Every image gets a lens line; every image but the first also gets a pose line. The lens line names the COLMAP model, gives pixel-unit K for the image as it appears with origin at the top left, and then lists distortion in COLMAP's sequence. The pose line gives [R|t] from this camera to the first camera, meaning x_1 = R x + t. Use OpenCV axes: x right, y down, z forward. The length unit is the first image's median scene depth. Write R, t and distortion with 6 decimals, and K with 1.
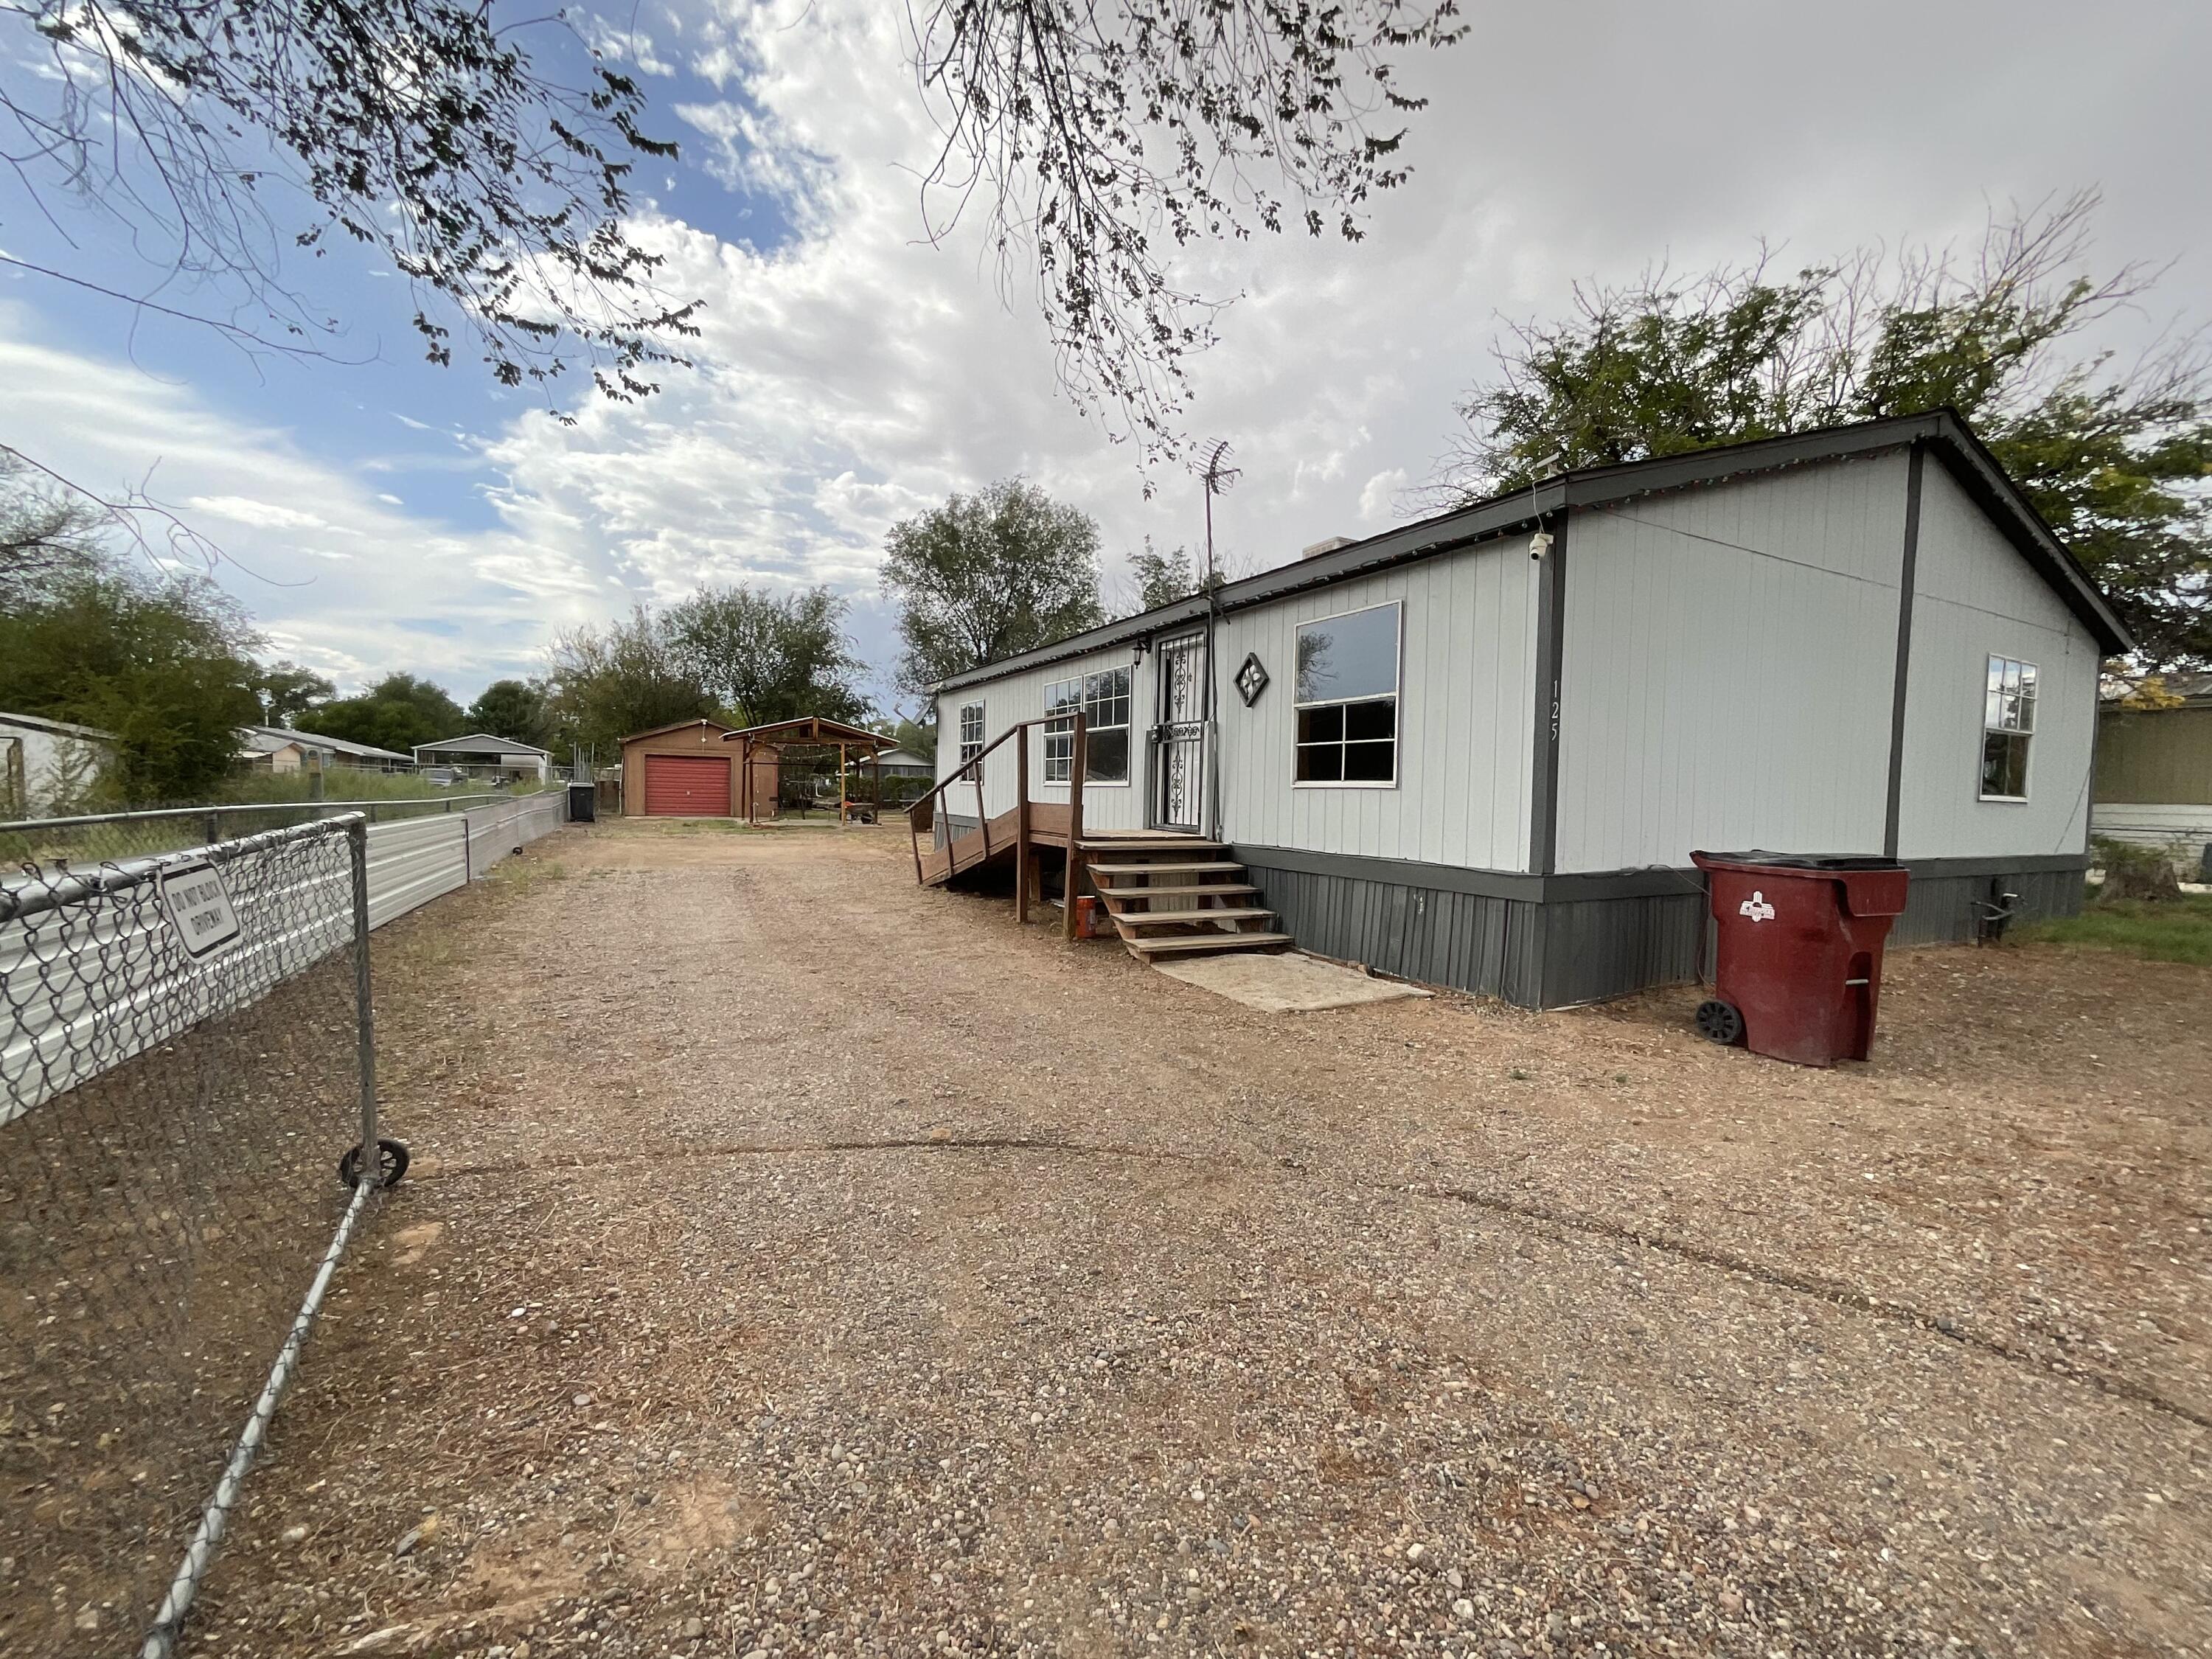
lens RADIAL K [[894.3, 0, 1102.9], [0, 894.3, 818.7], [0, 0, 1]] dist [0.004003, 0.000520]
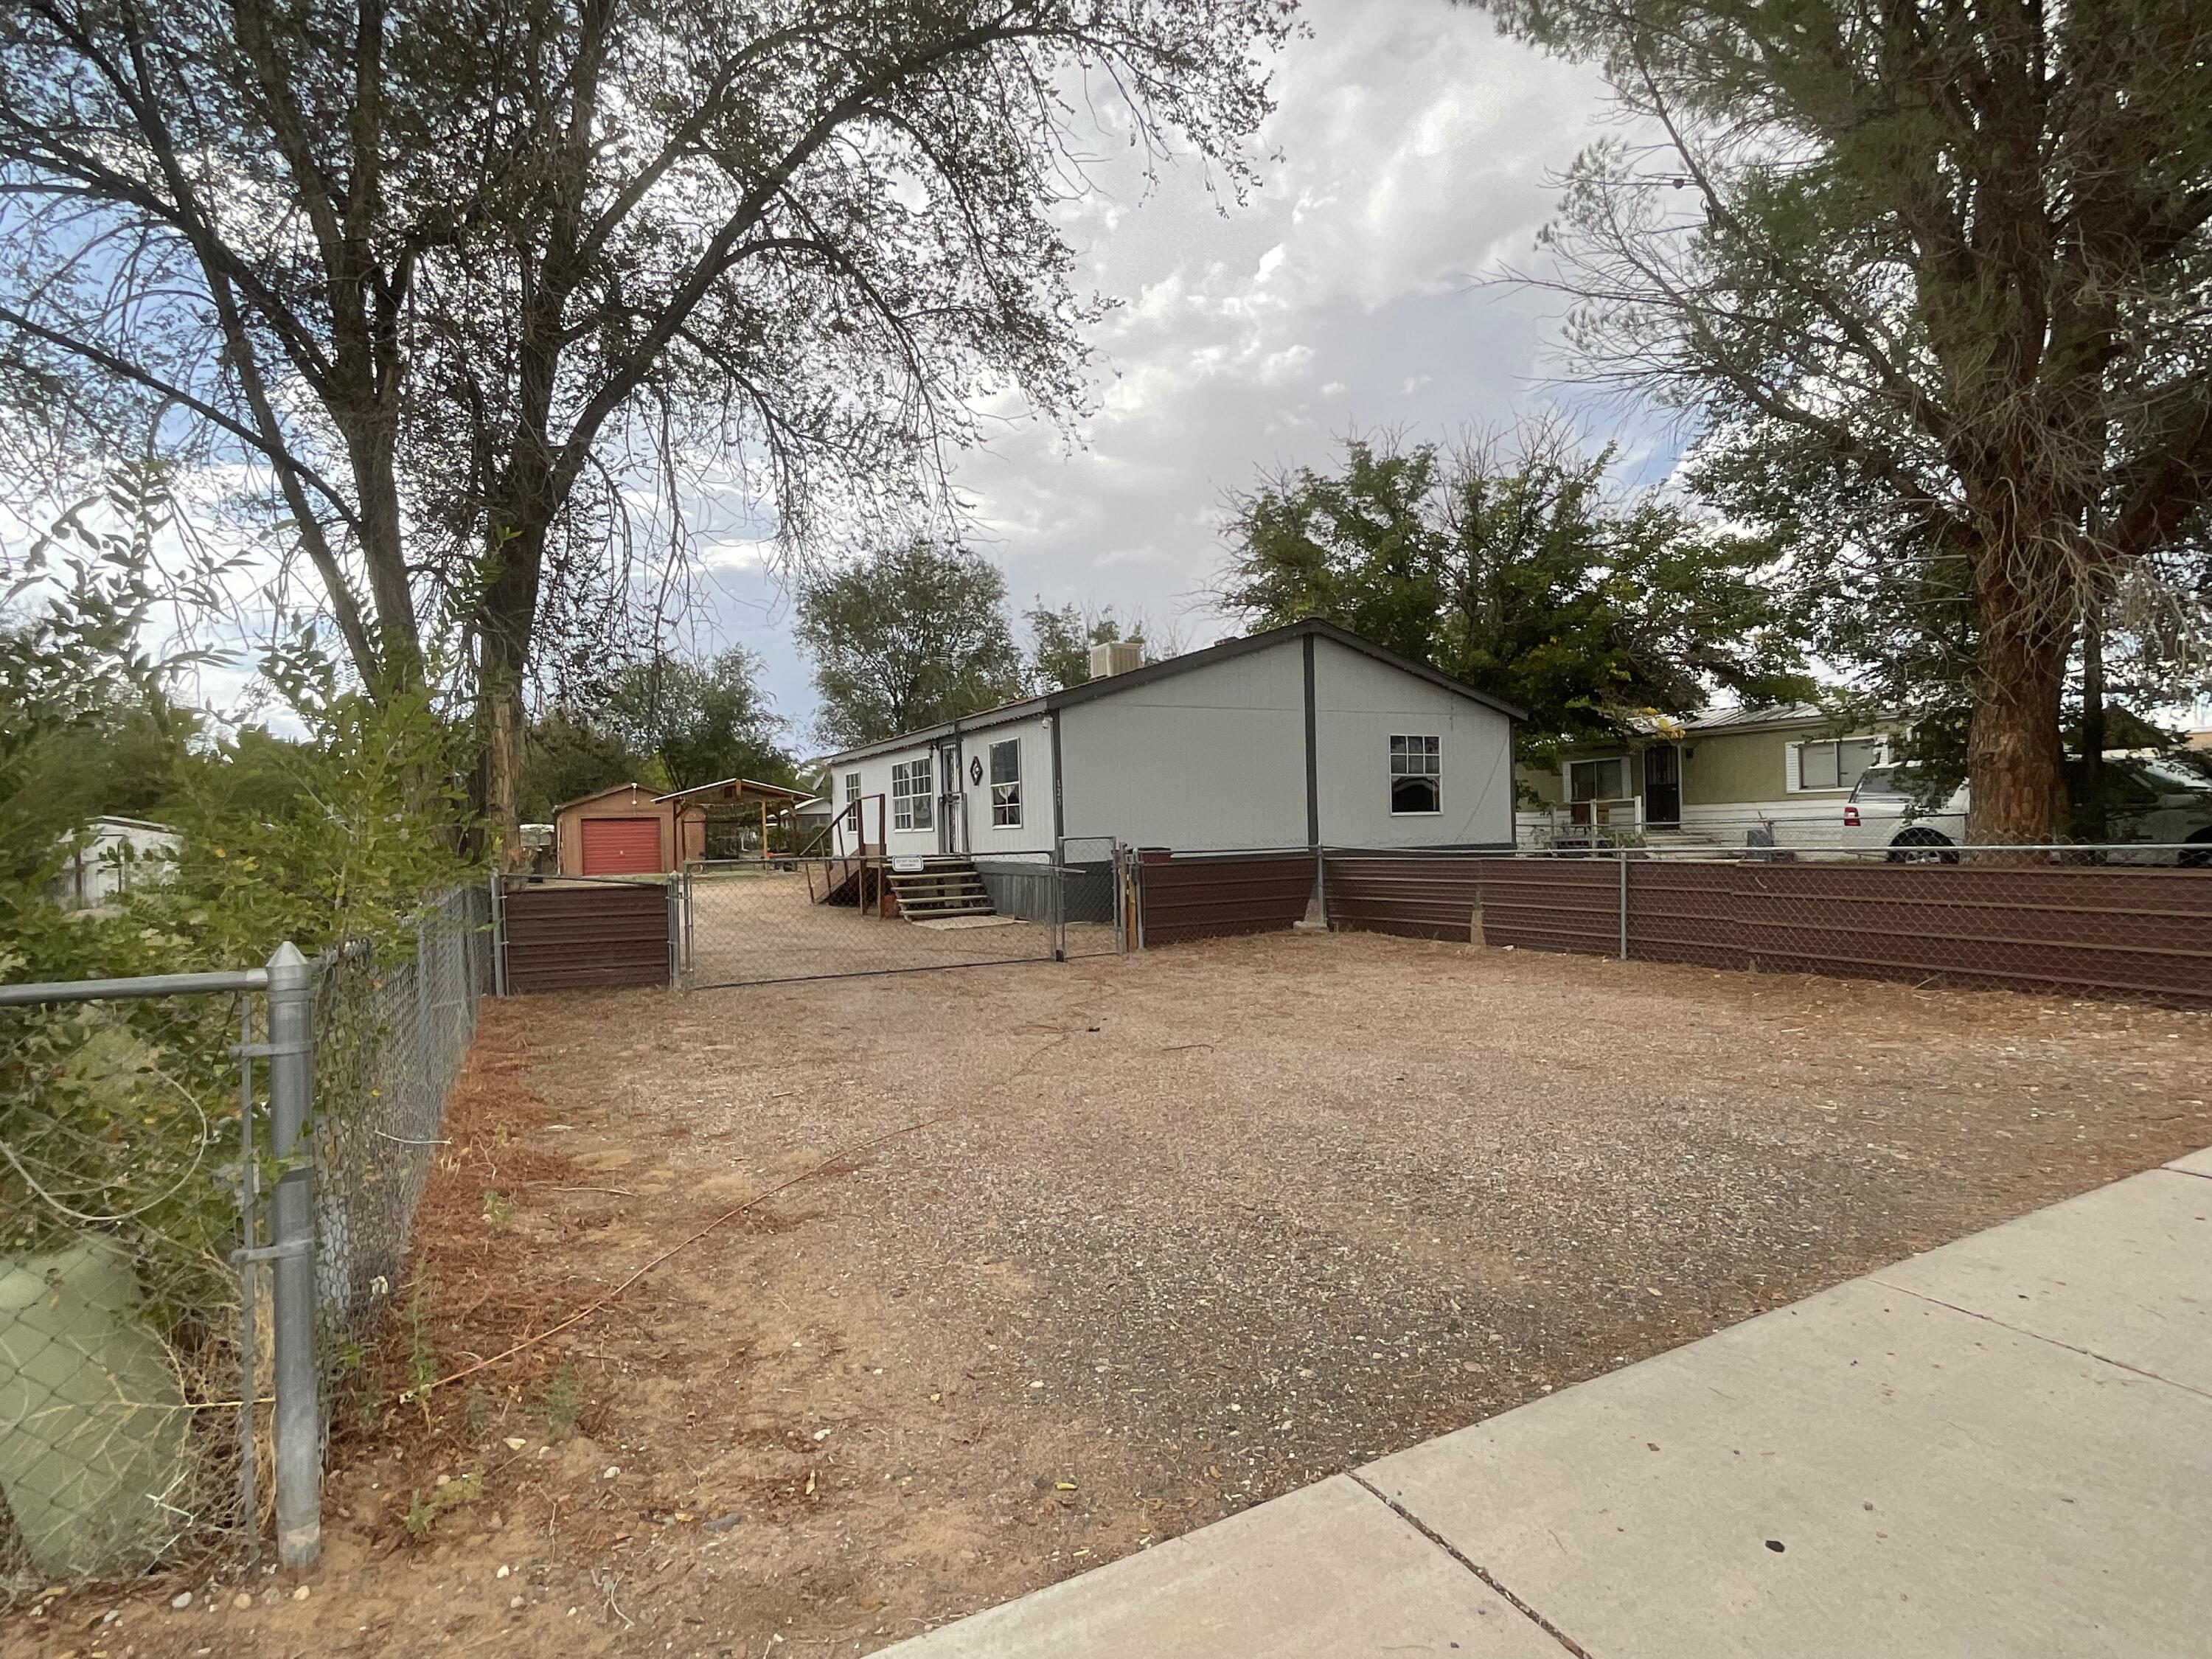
lens RADIAL K [[1107.8, 0, 1107.5], [0, 1107.8, 833.7], [0, 0, 1]] dist [-0.001935, 0.000235]
pose [[0.998672, -0.050743, 0.008953, 0.089375], [0.050954, 0.998384, -0.025142, 0.009711], [-0.007663, 0.025565, 0.999644, -0.277117]]
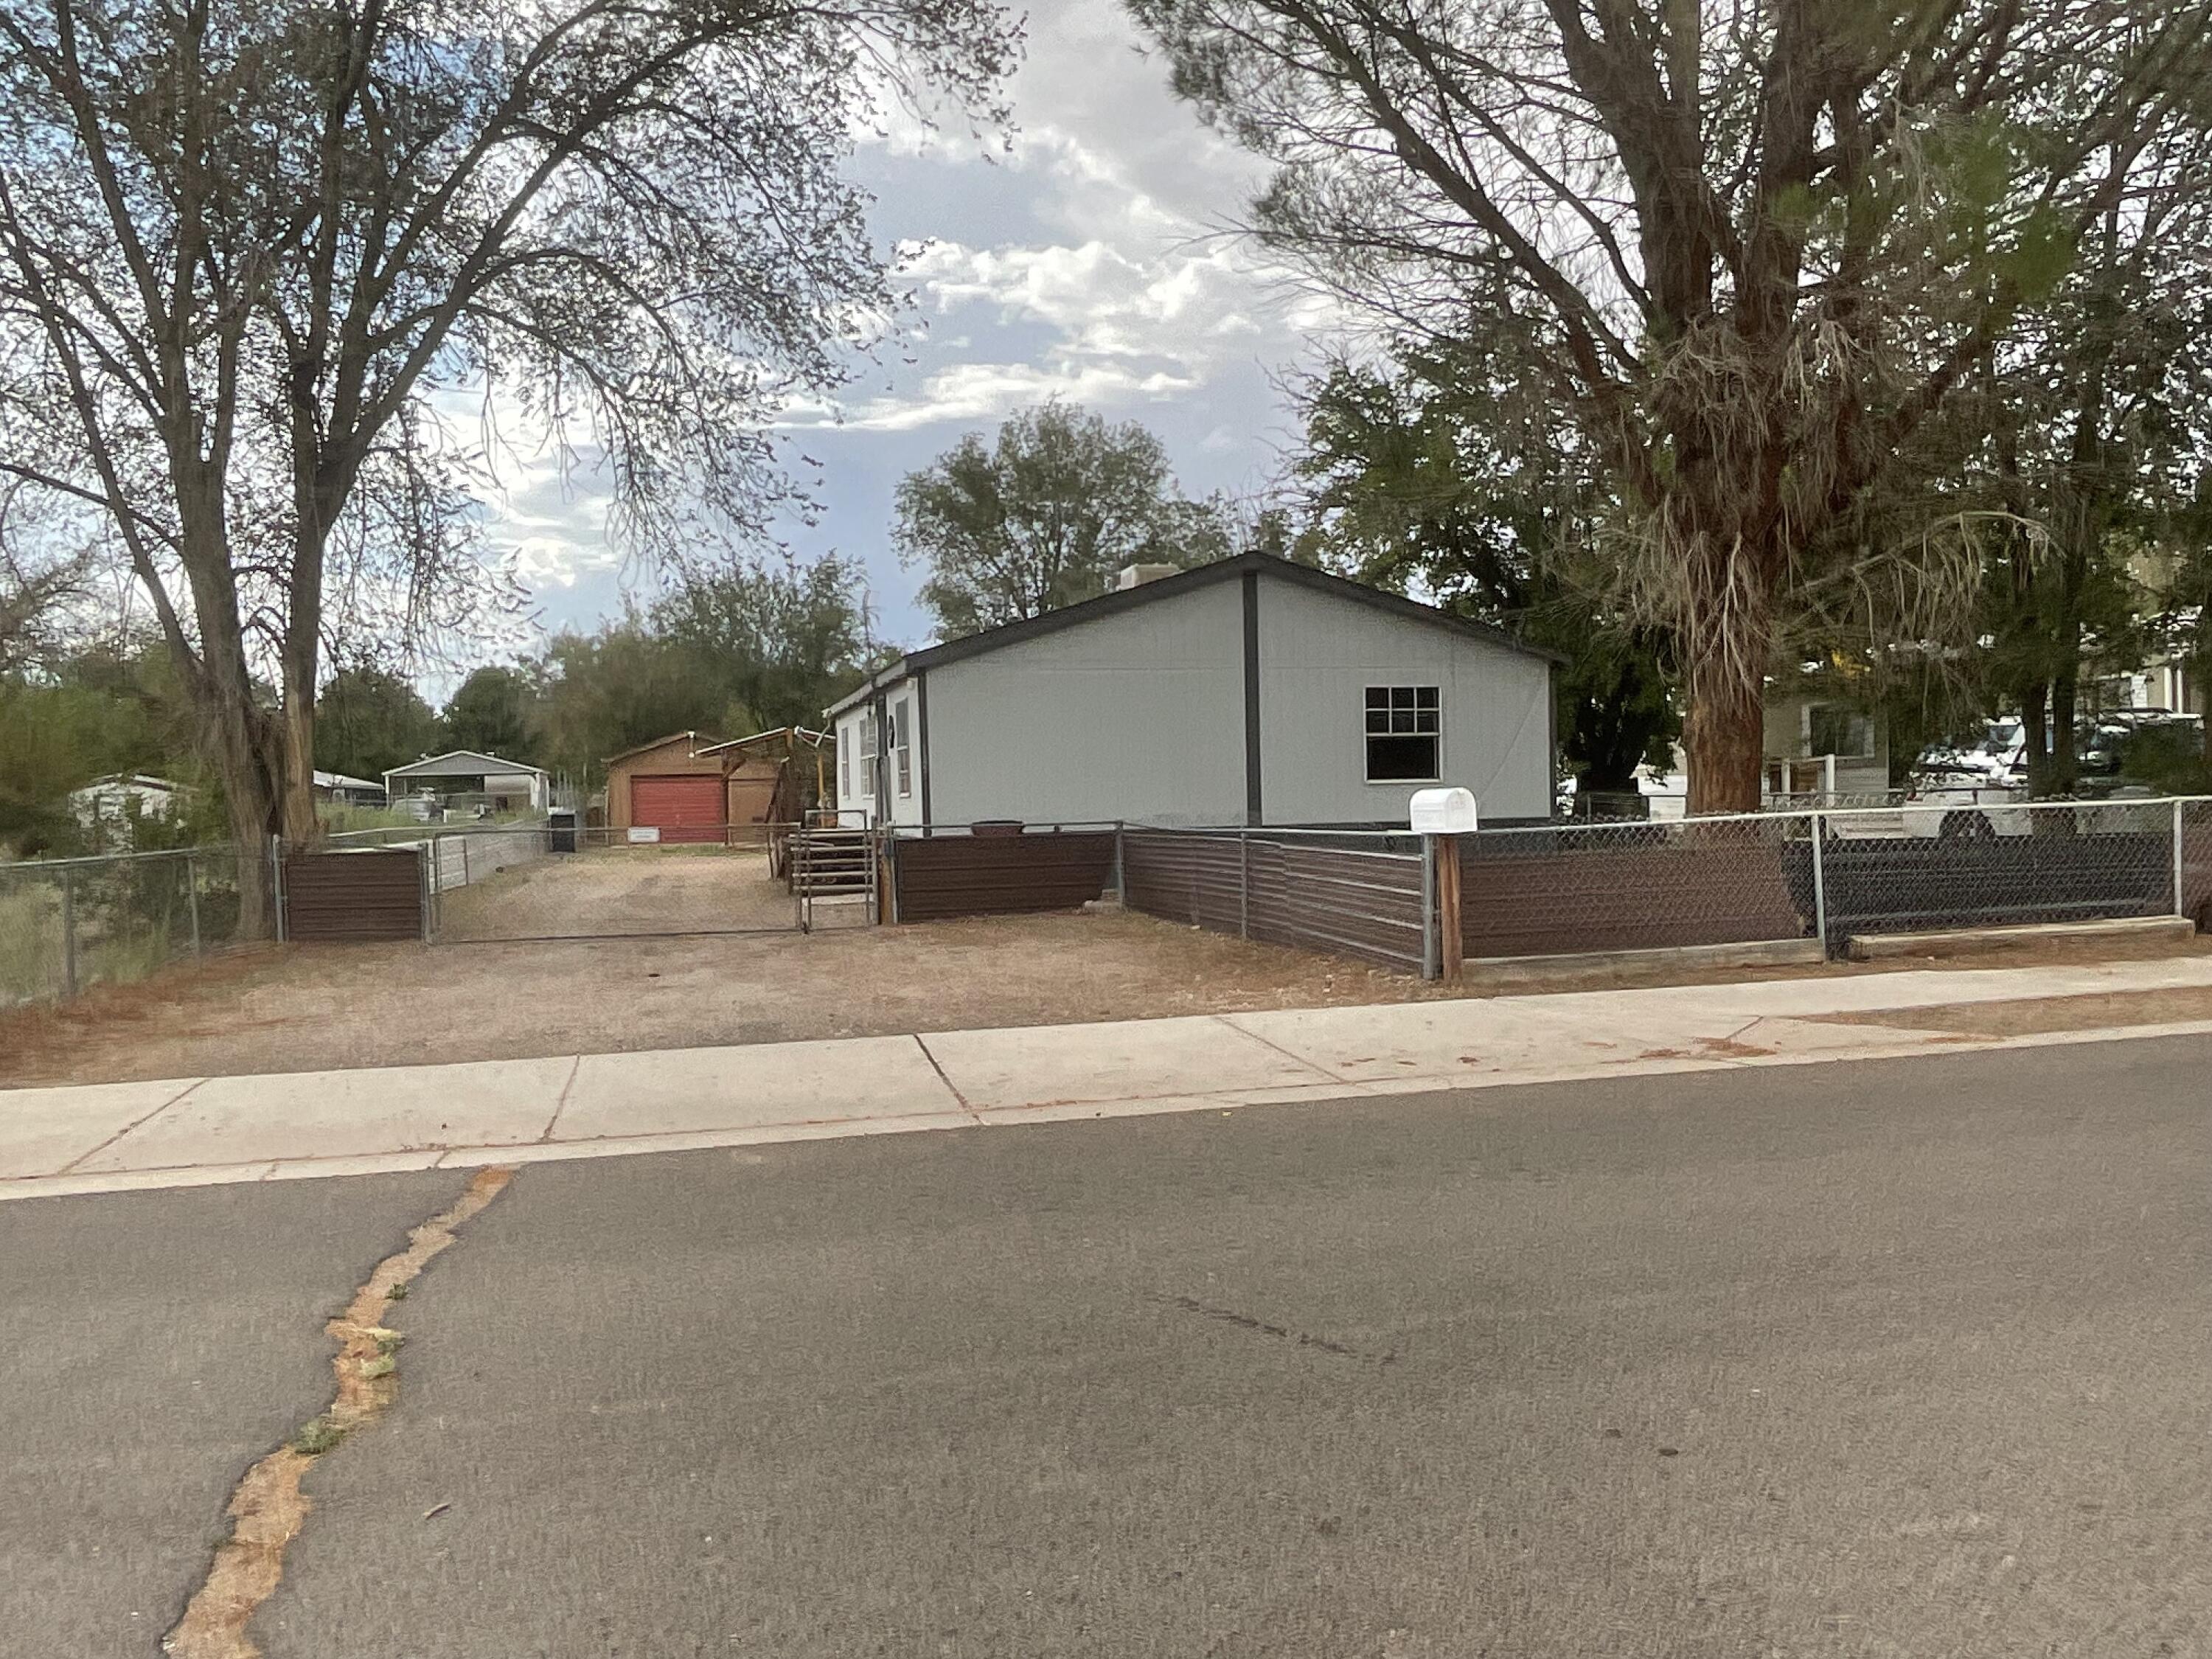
lens RADIAL K [[1671.6, 0, 1114.7], [0, 1671.6, 832.1], [0, 0, 1]] dist [-0.005675, -0.005242]
pose [[0.972385, -0.039575, -0.230001, 0.276642], [0.038109, 0.999215, -0.010816, 0.016906], [0.230248, 0.001753, 0.973130, -0.411740]]
